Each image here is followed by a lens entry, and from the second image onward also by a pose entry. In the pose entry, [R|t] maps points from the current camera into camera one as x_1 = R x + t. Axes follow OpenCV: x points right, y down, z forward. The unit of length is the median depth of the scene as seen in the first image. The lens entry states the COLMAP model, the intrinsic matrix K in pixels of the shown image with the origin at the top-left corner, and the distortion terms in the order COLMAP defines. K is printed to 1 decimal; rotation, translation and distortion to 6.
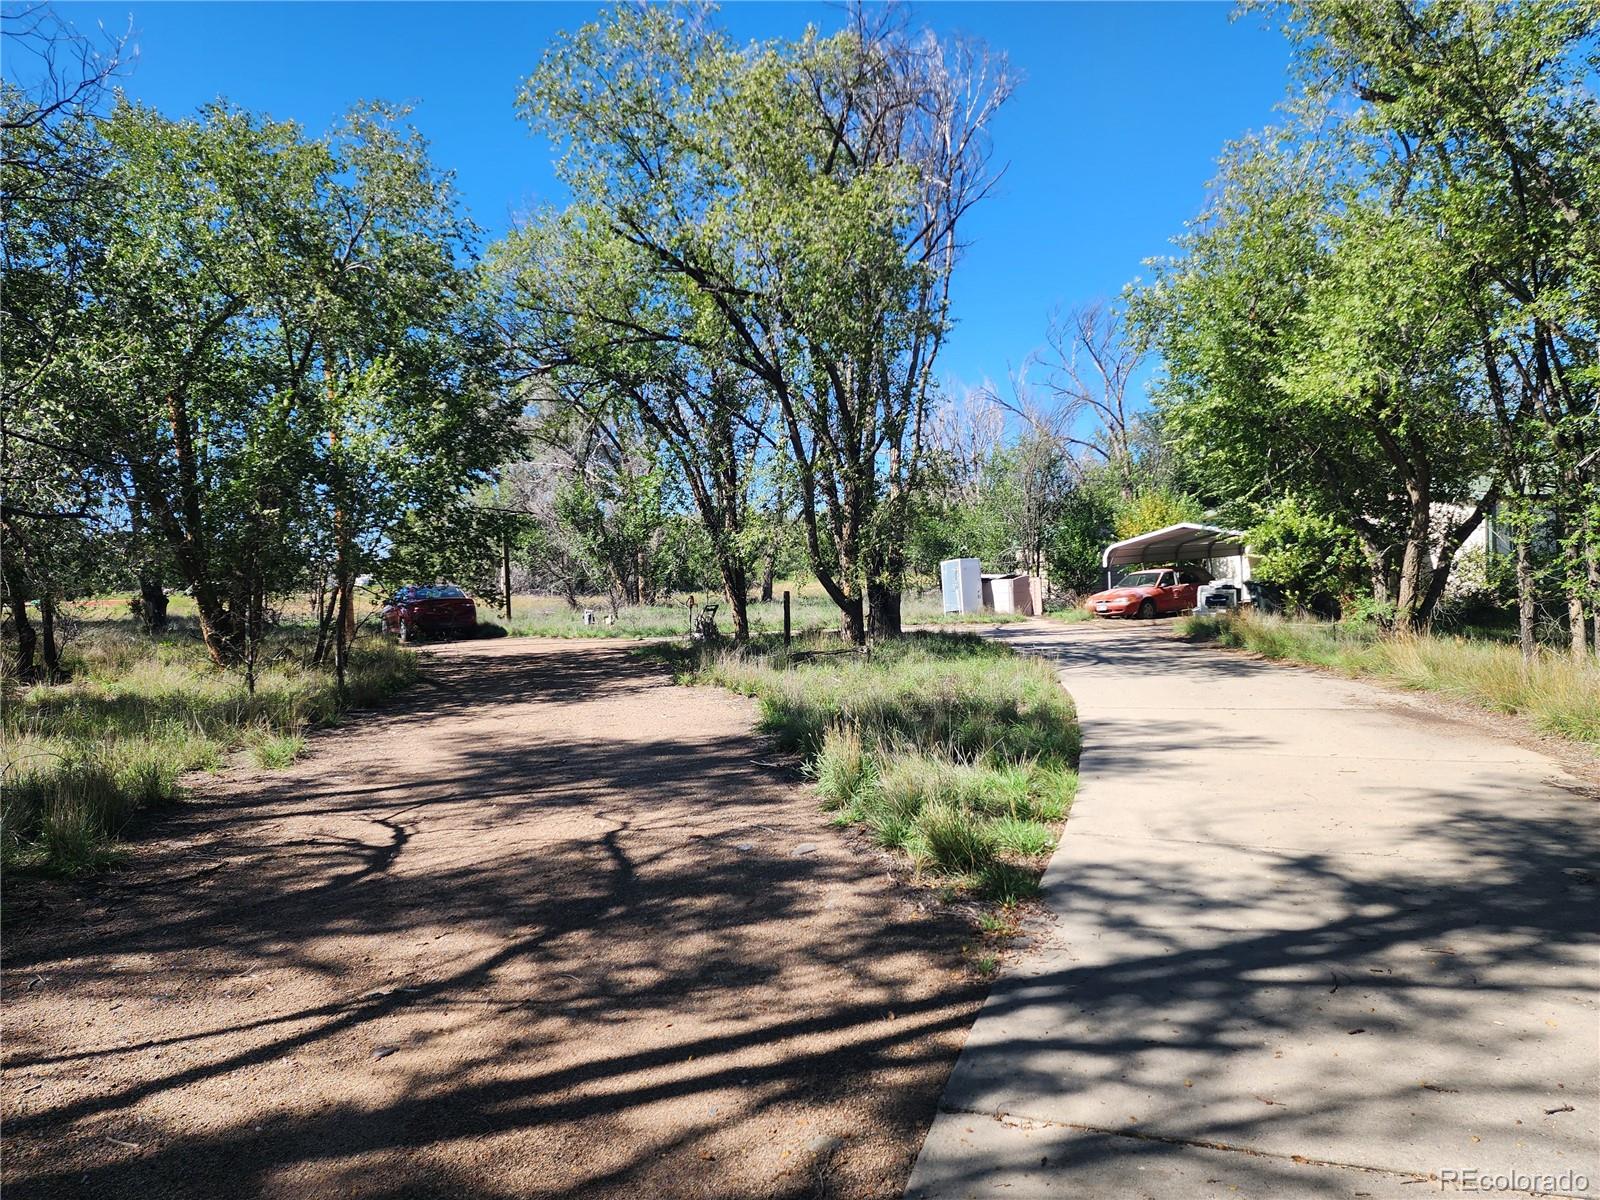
lens RADIAL K [[1075.0, 0, 798.8], [0, 1075.0, 600.9], [0, 0, 1]] dist [0.000943, 0.000006]
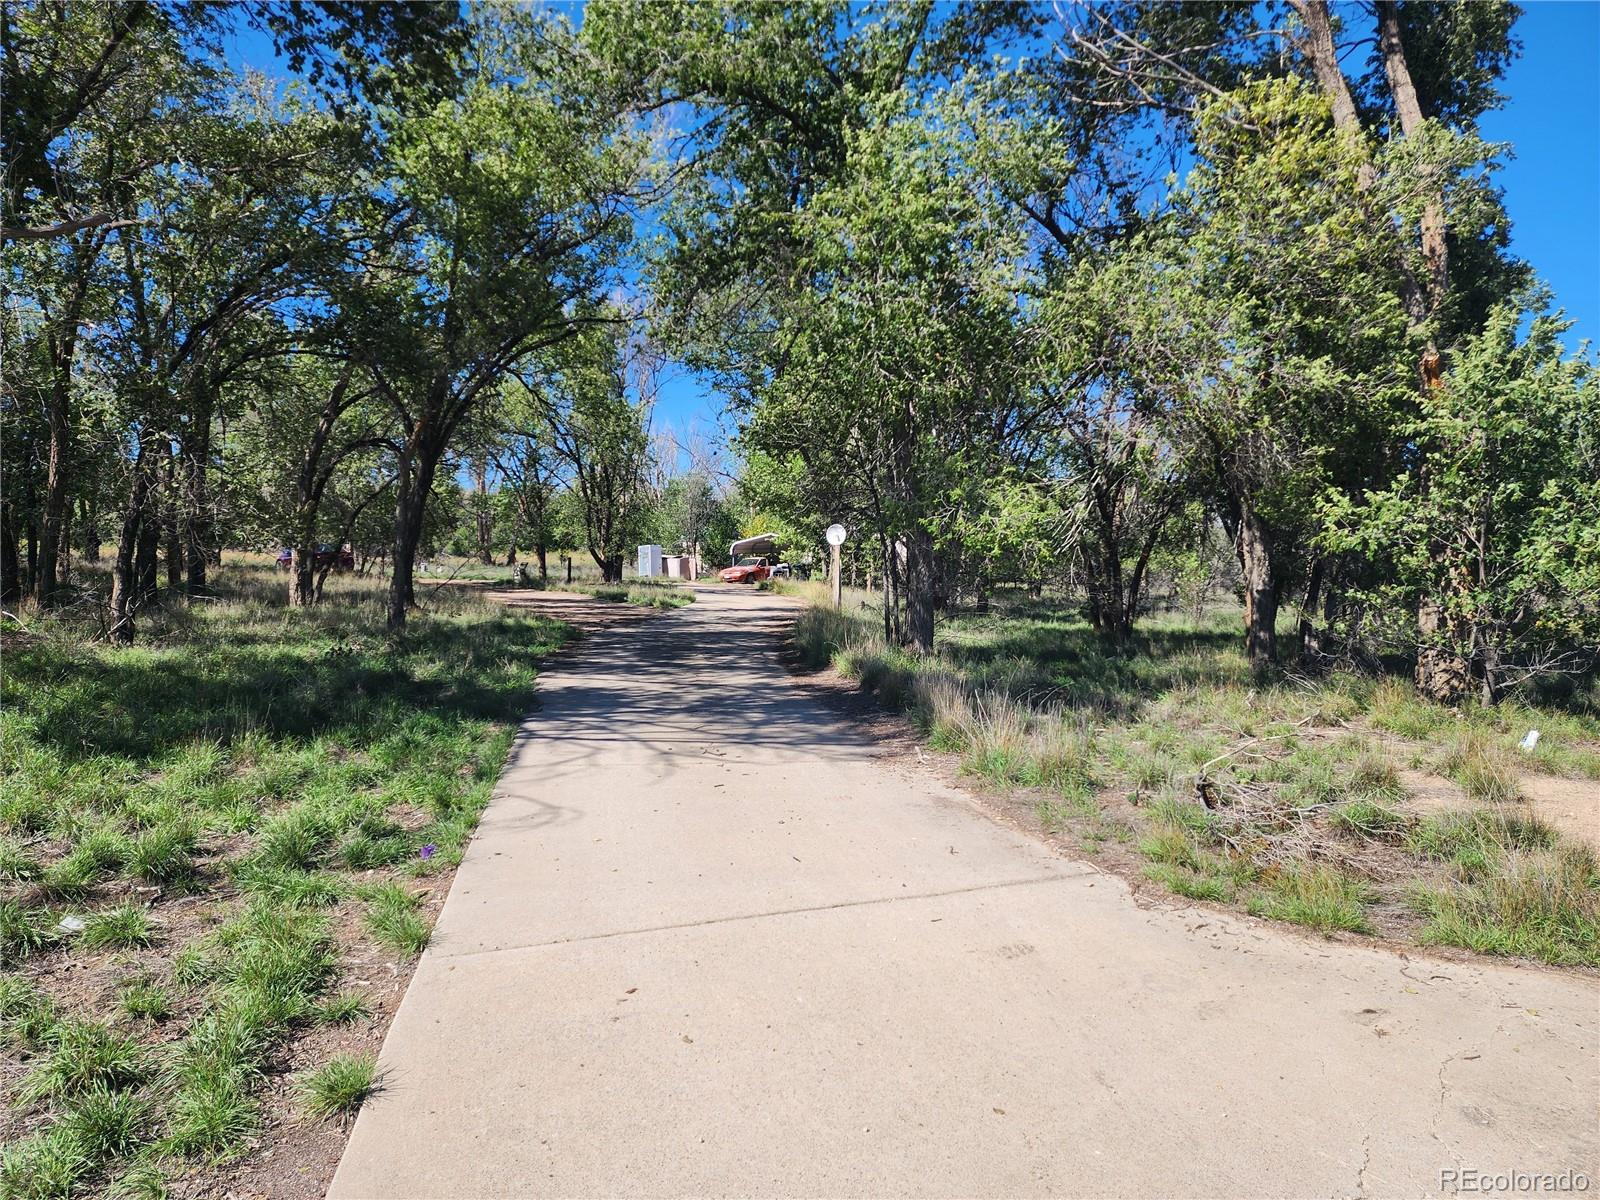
lens RADIAL K [[1075.0, 0, 801.0], [0, 1075.0, 600.6], [0, 0, 1]] dist [0.000943, 0.000006]
pose [[0.952766, 0.041276, 0.300888, -0.137196], [-0.046879, 0.998835, 0.011421, 0.019102], [-0.300066, -0.024987, 0.953591, -0.733078]]
